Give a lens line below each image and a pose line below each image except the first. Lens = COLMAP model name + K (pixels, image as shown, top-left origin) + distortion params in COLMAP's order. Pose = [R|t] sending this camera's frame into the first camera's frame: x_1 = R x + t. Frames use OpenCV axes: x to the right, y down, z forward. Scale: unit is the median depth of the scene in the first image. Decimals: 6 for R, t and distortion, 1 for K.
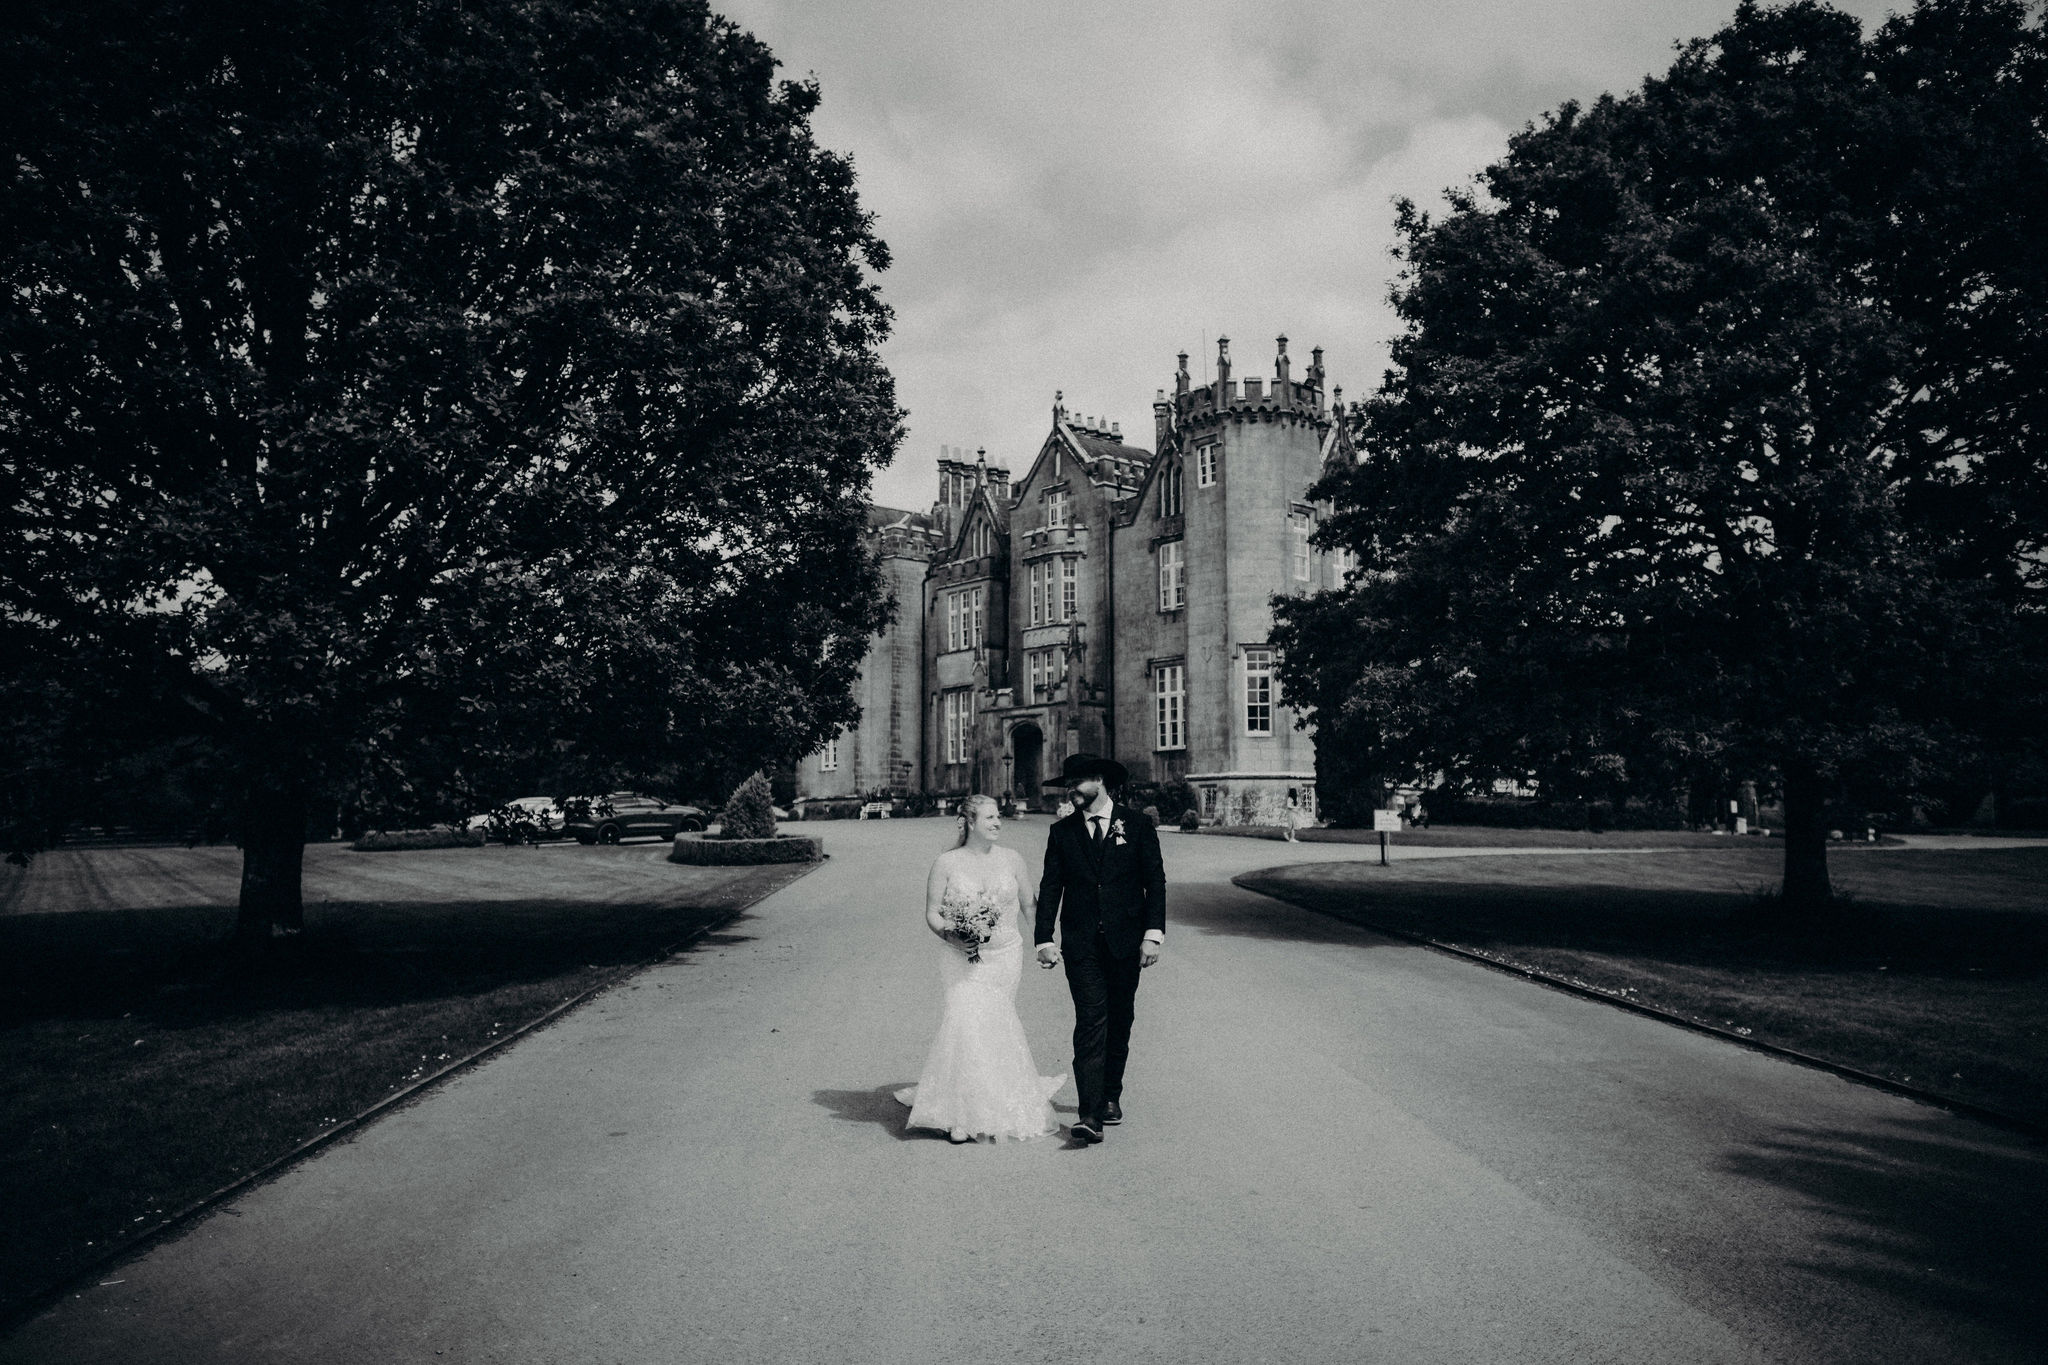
lens RADIAL K [[1532.9, 0, 1066.3], [0, 1532.9, 668.6], [0, 0, 1]] dist [-0.019256, 0.000707]
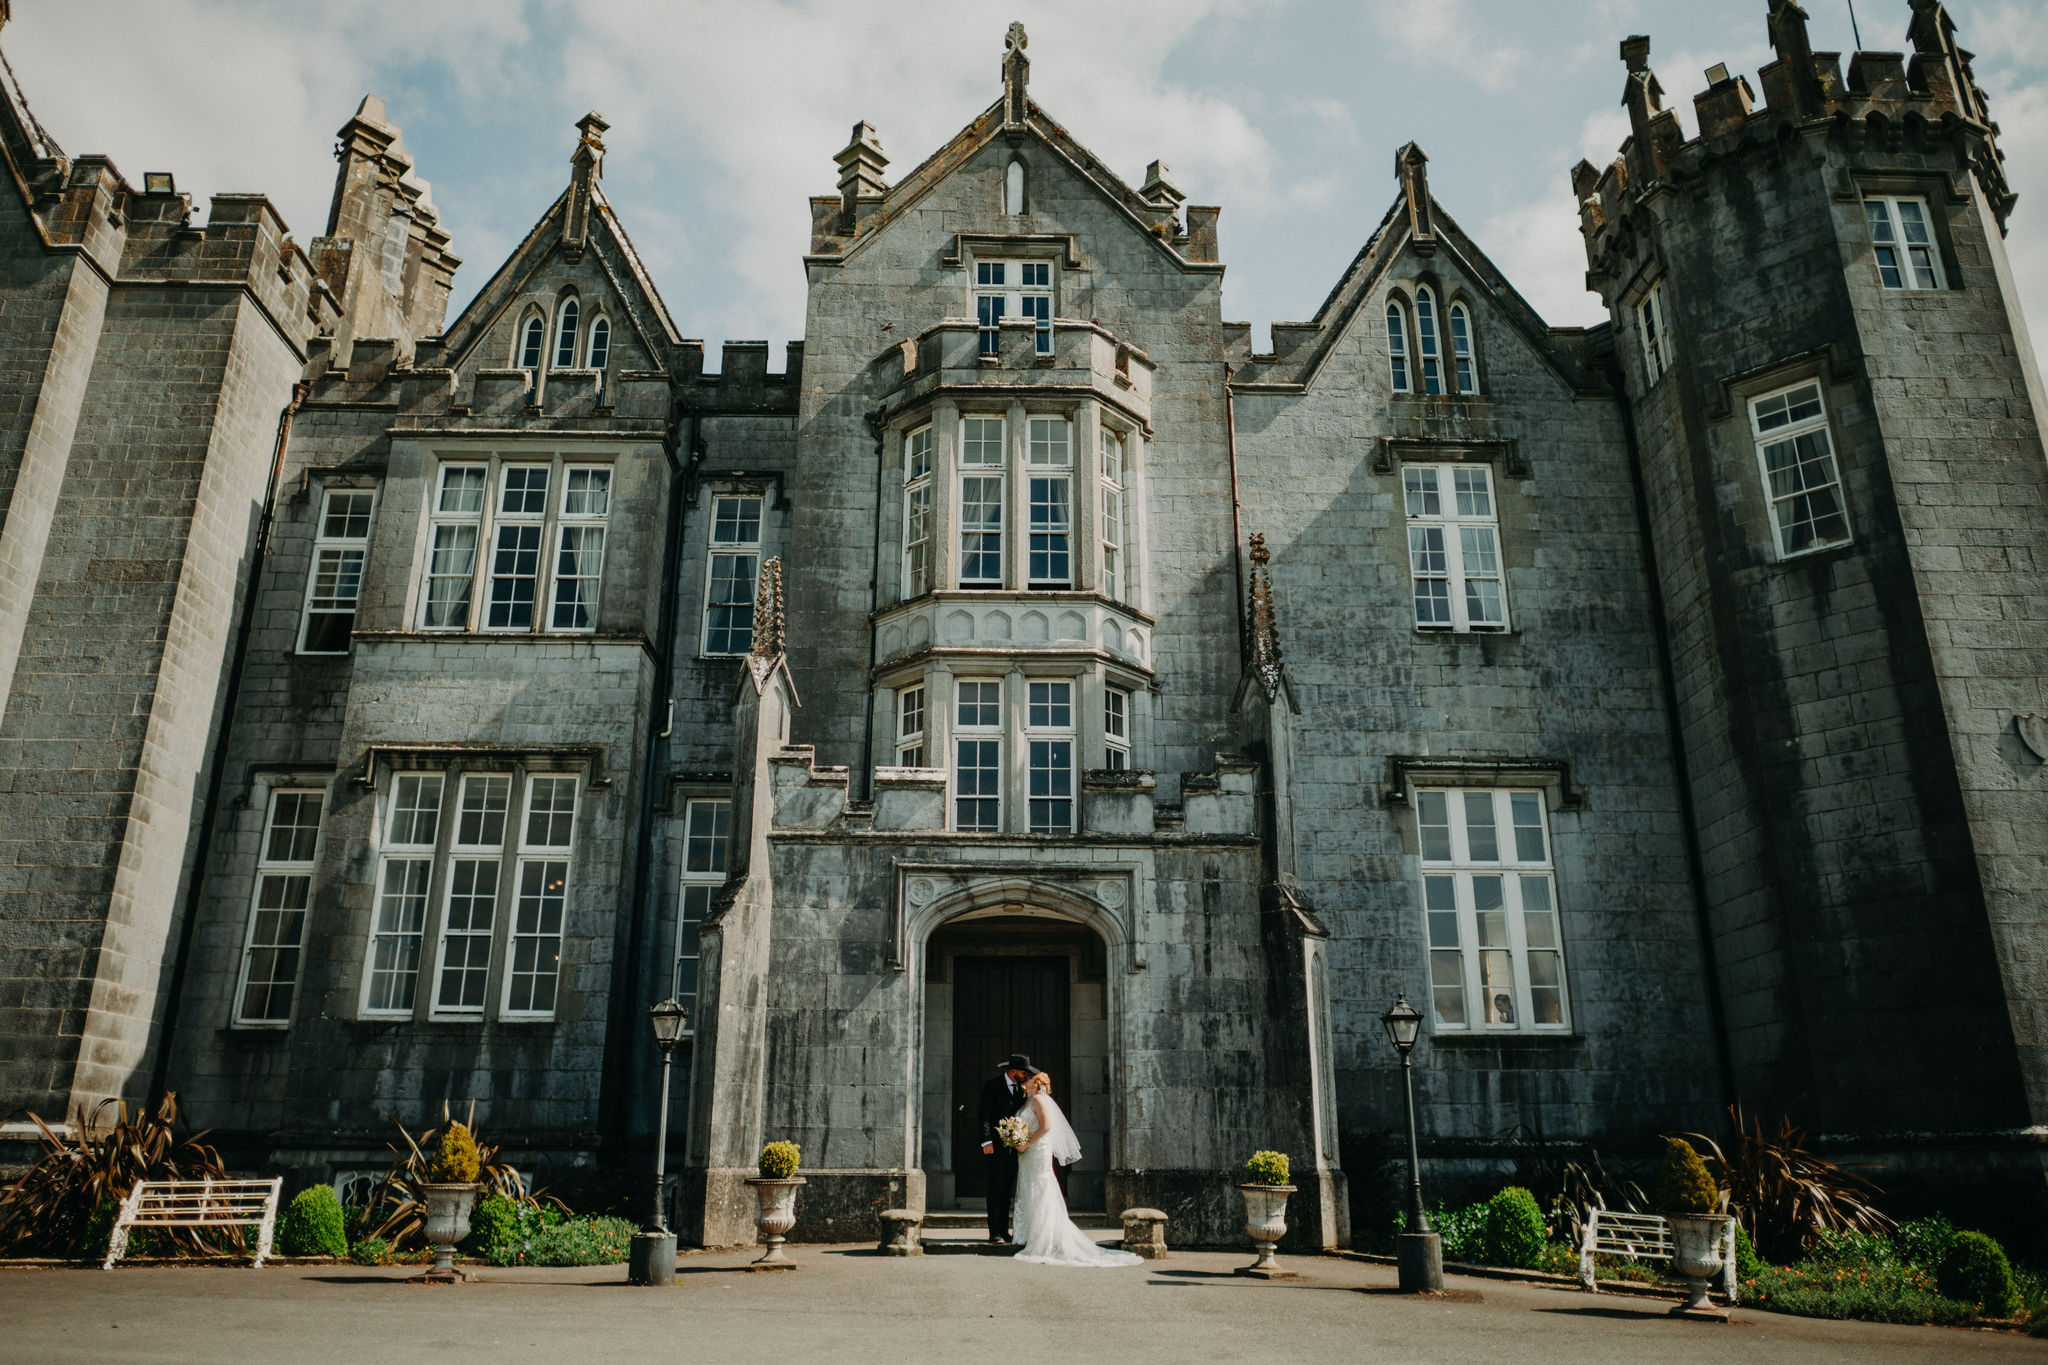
lens RADIAL K [[1437.4, 0, 1062.4], [0, 1437.4, 682.2], [0, 0, 1]] dist [-0.025738, 0.001505]
pose [[0.644710, 0.253288, 0.721245, -0.221935], [-0.093252, 0.962523, -0.254664, 0.064454], [-0.758718, 0.096927, 0.644168, 0.834735]]
